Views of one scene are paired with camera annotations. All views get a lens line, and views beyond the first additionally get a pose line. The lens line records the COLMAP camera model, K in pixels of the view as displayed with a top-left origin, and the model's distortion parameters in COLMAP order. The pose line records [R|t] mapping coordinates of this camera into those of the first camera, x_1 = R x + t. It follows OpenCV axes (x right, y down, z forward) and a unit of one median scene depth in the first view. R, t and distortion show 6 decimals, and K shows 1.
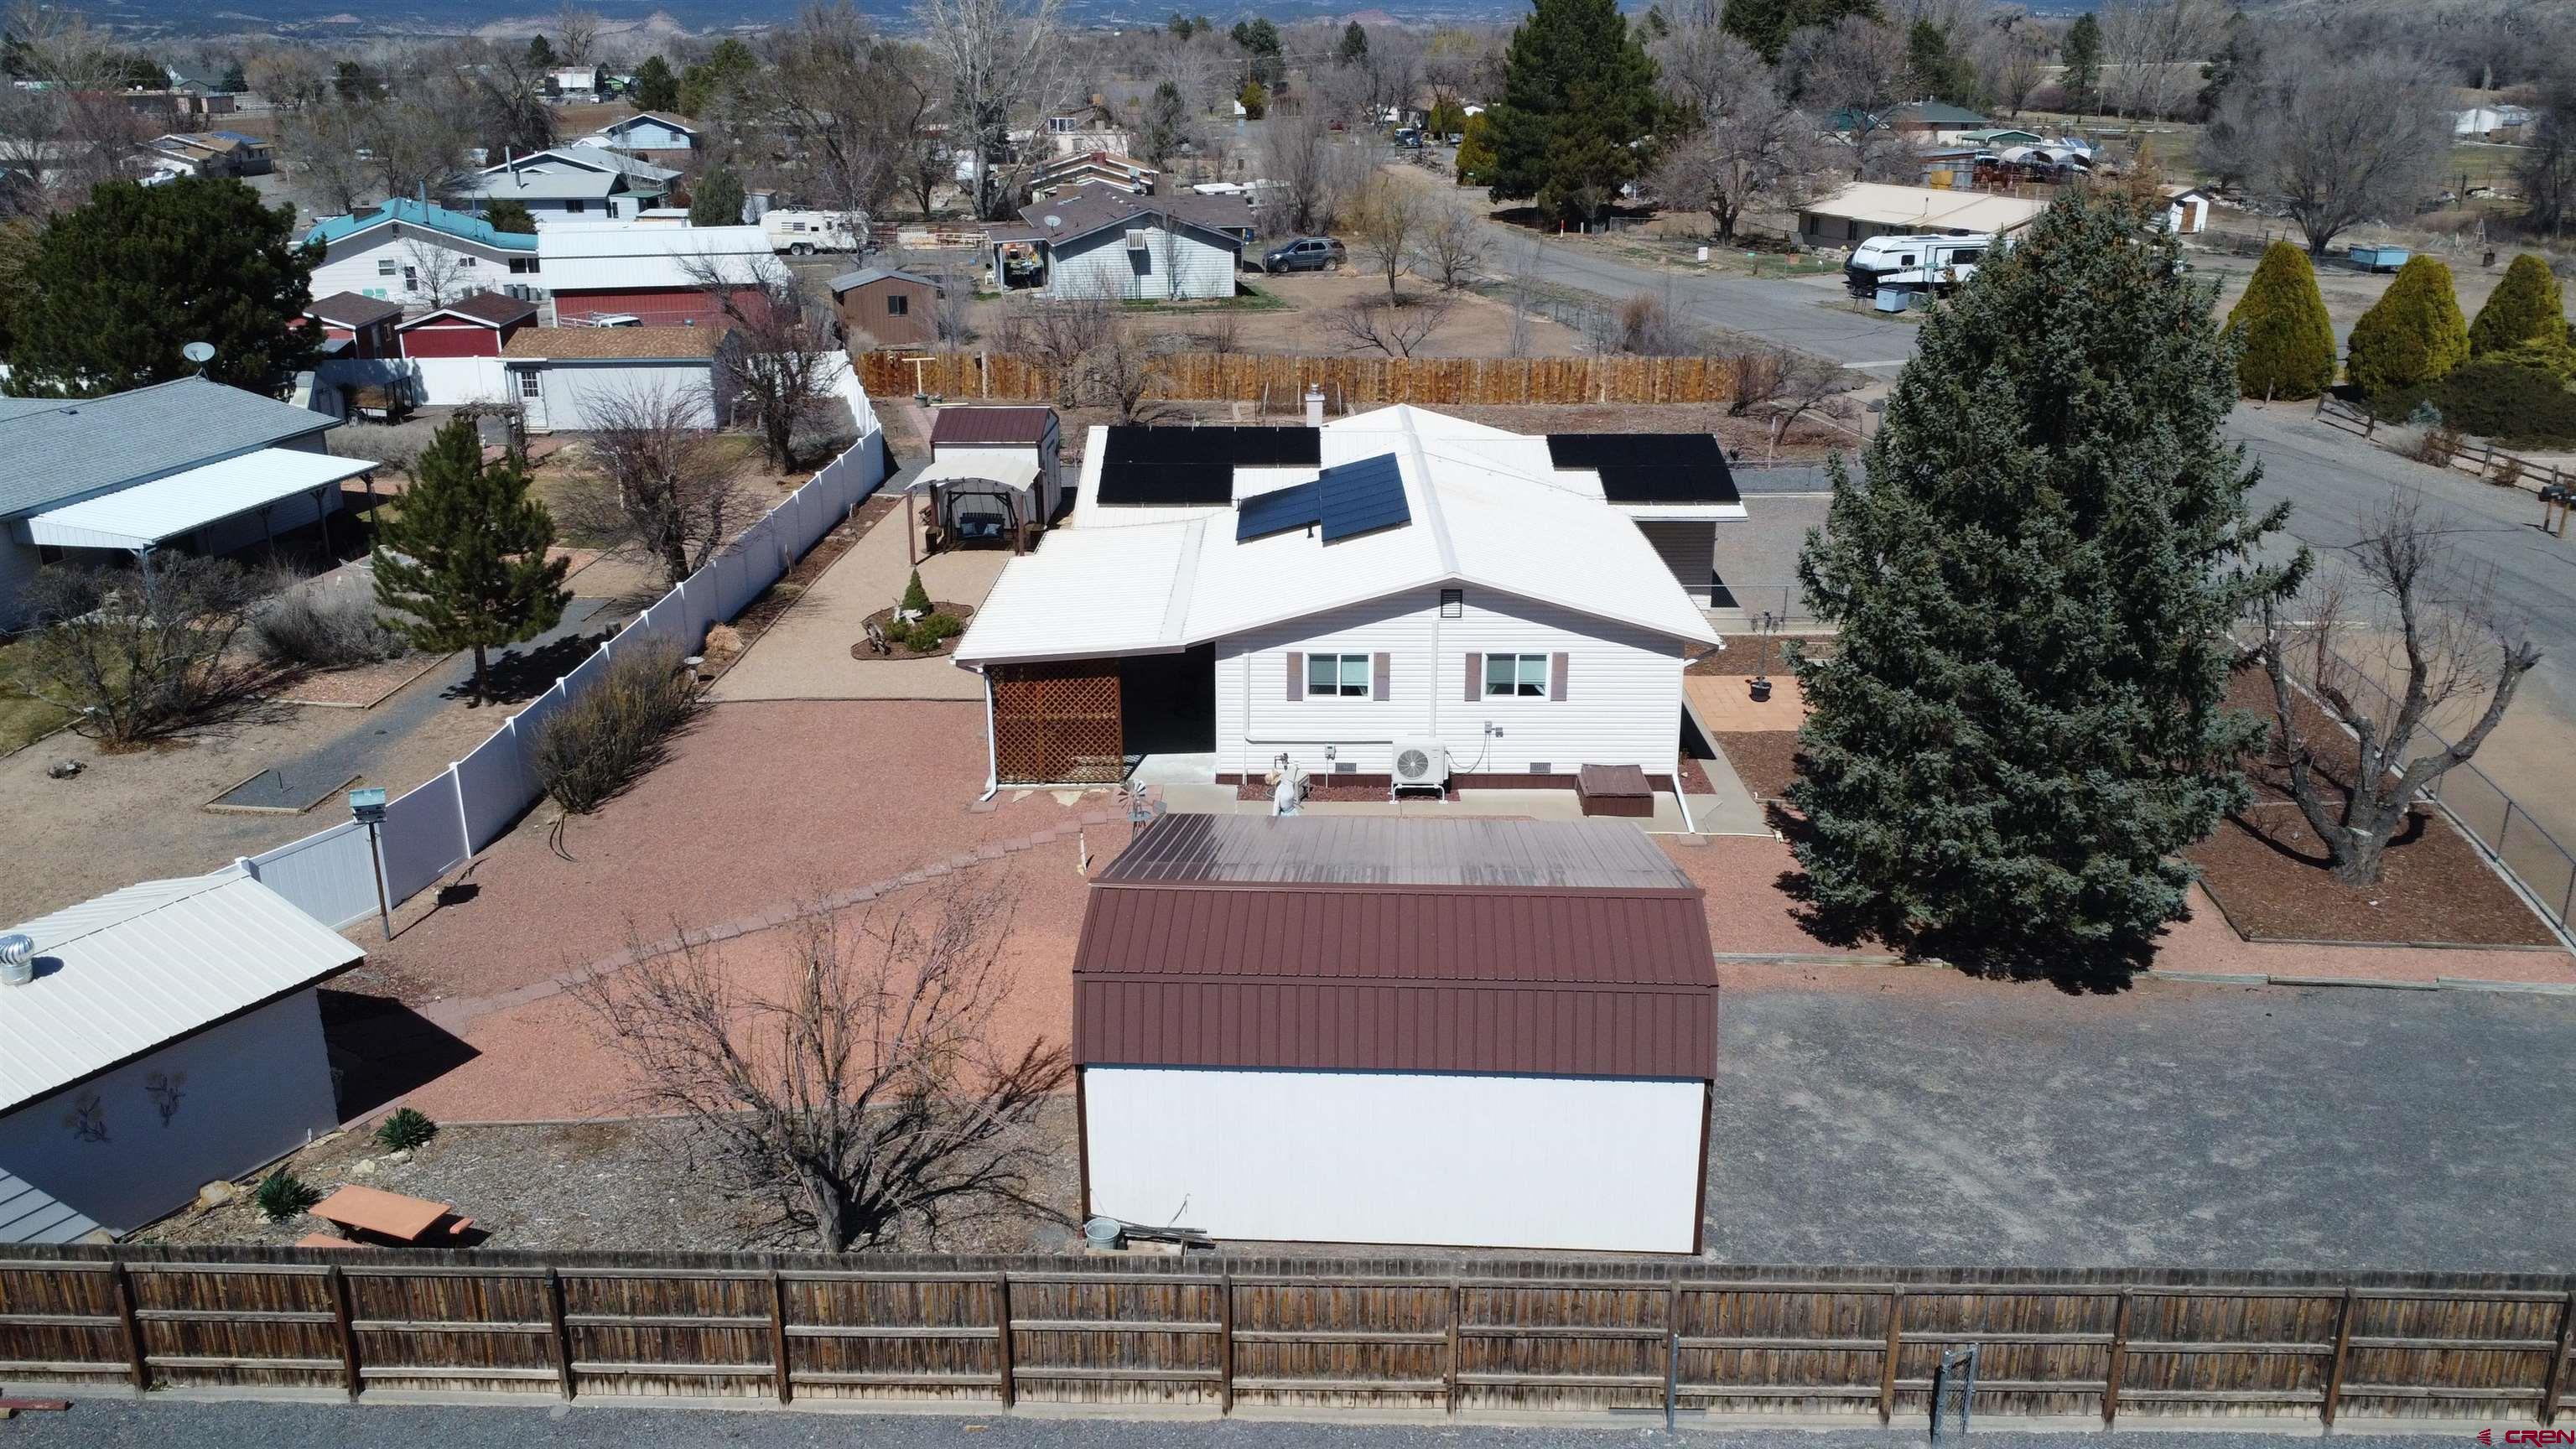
lens RADIAL K [[1938.1, 0, 1288.4], [0, 1938.1, 728.0], [0, 0, 1]] dist [-0.000315, -0.005573]
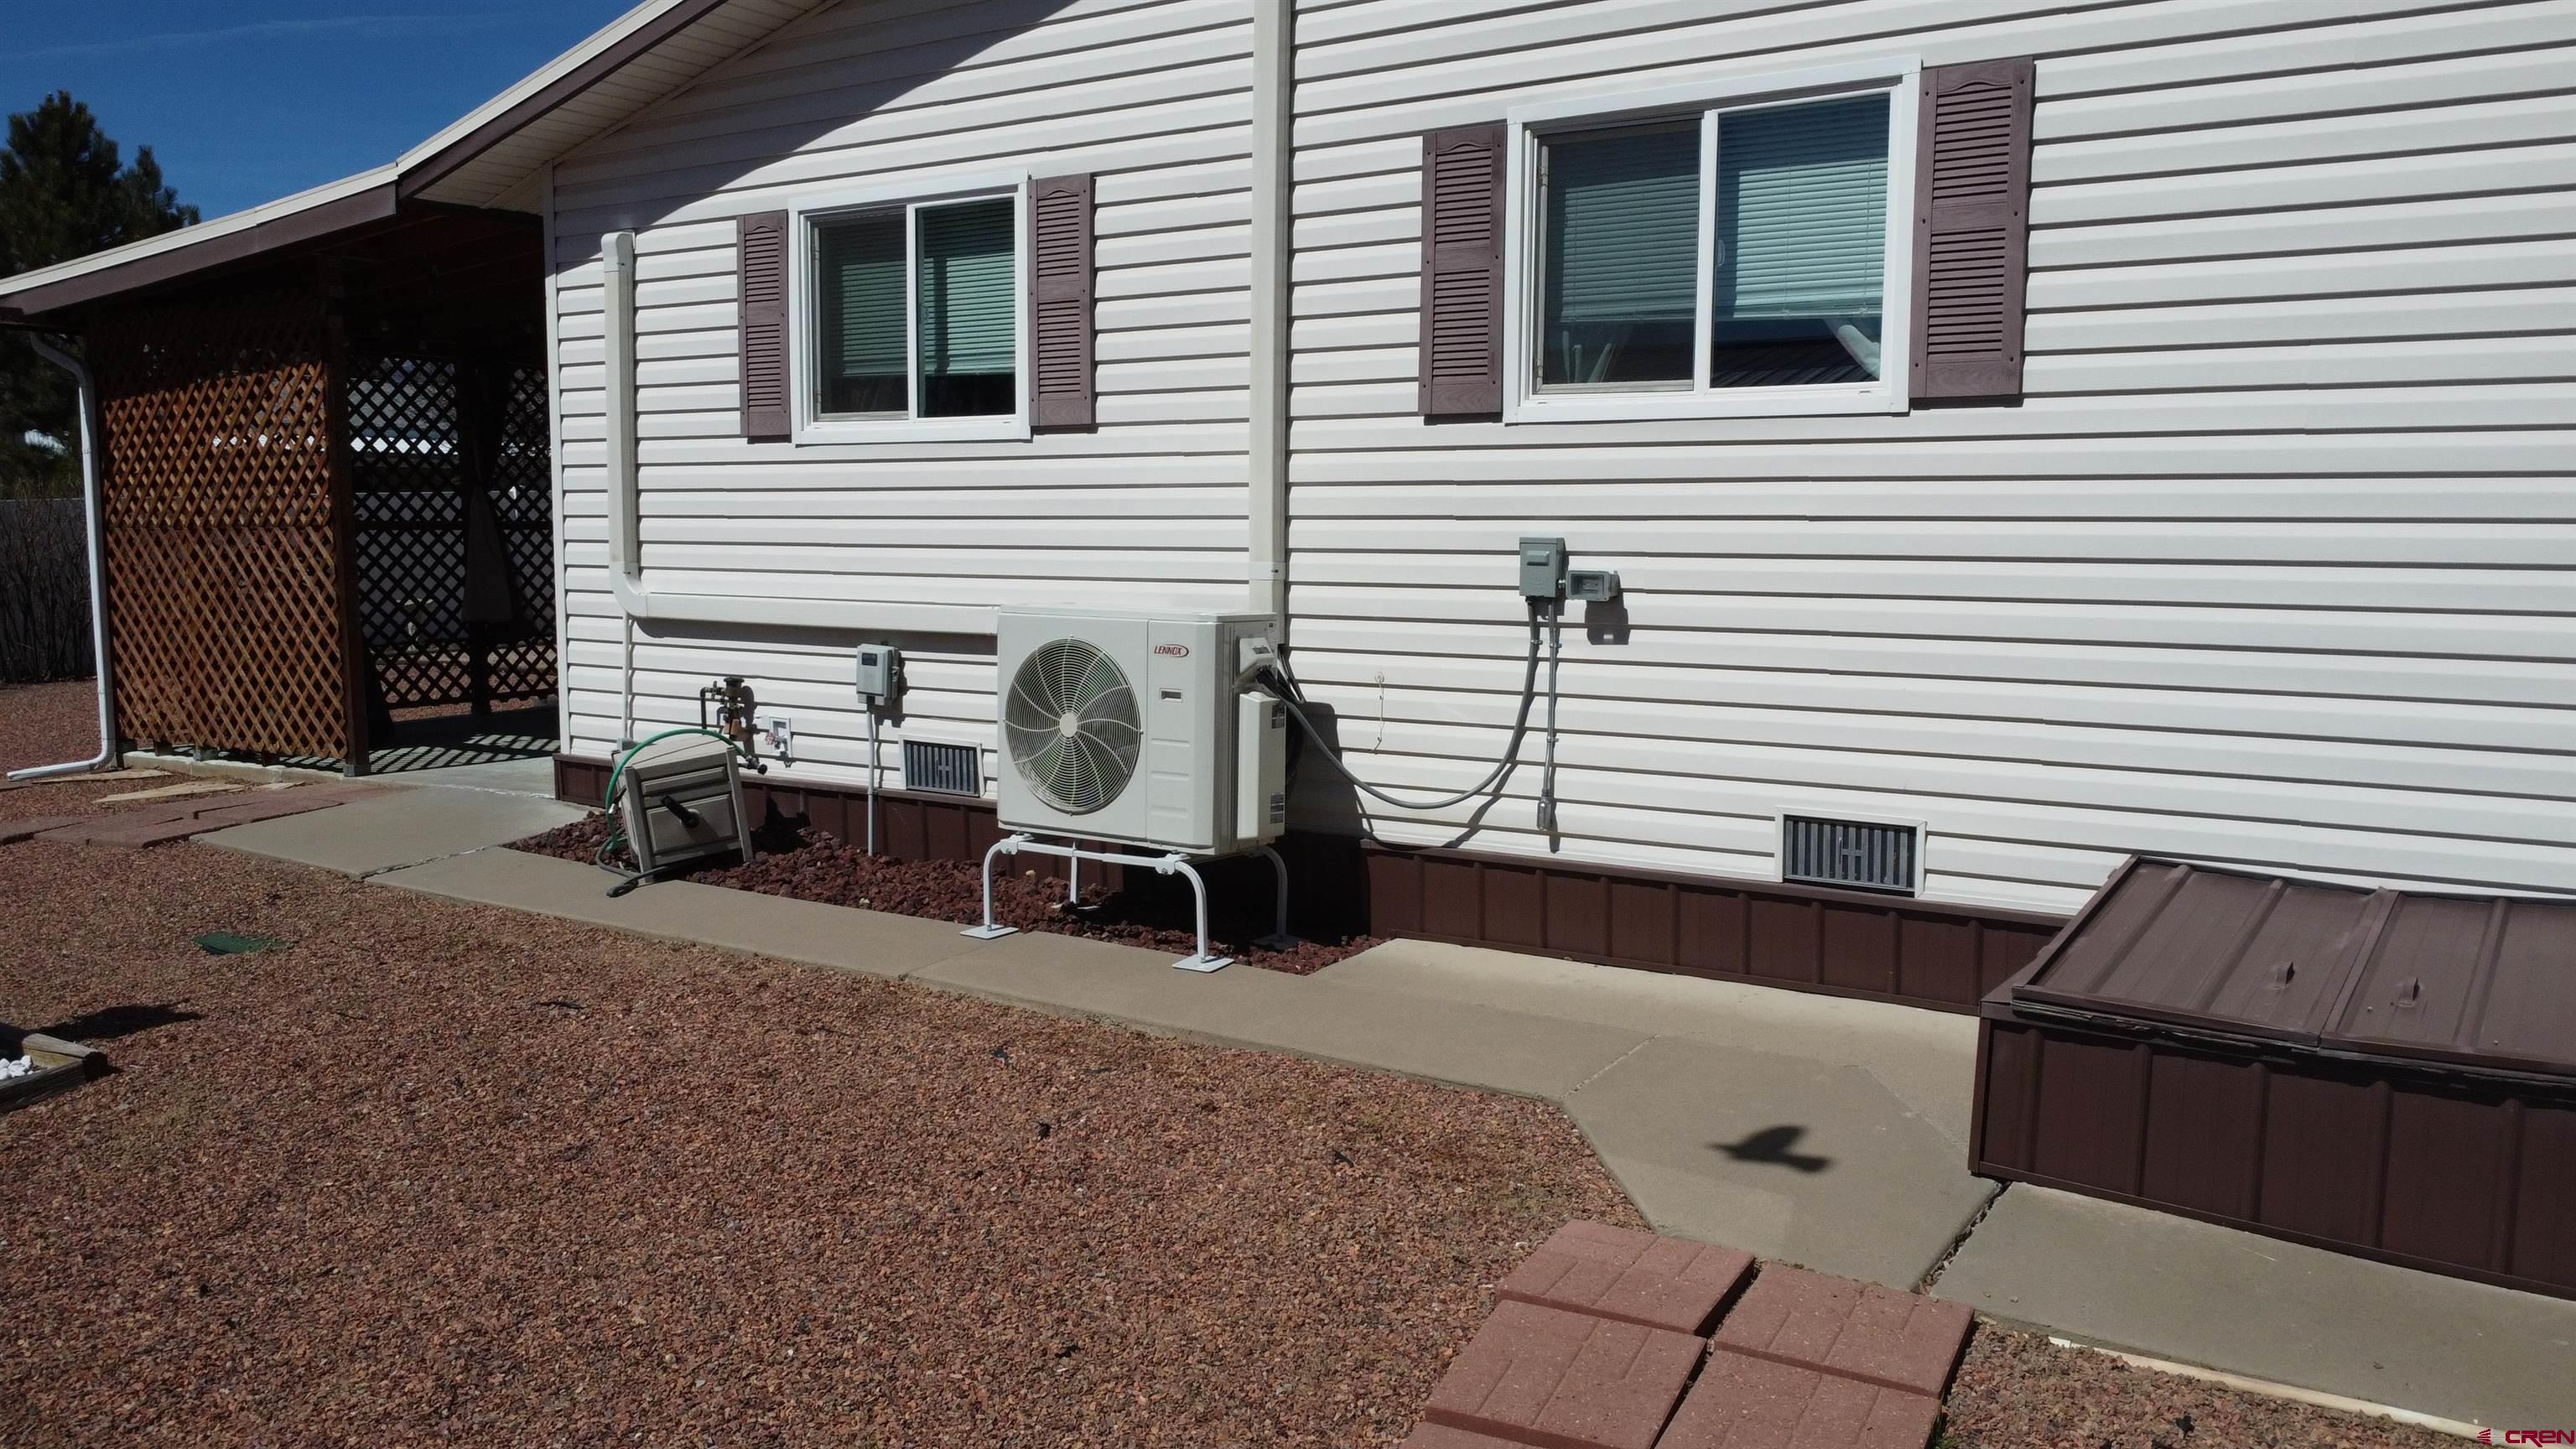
lens RADIAL K [[1938.1, 0, 1288.4], [0, 1938.1, 728.0], [0, 0, 1]] dist [-0.000315, -0.005573]
pose [[0.836768, 0.059837, -0.544278, 0.180419], [-0.174216, 0.971450, -0.161039, 0.044551], [0.519102, 0.229574, 0.823303, 0.857825]]
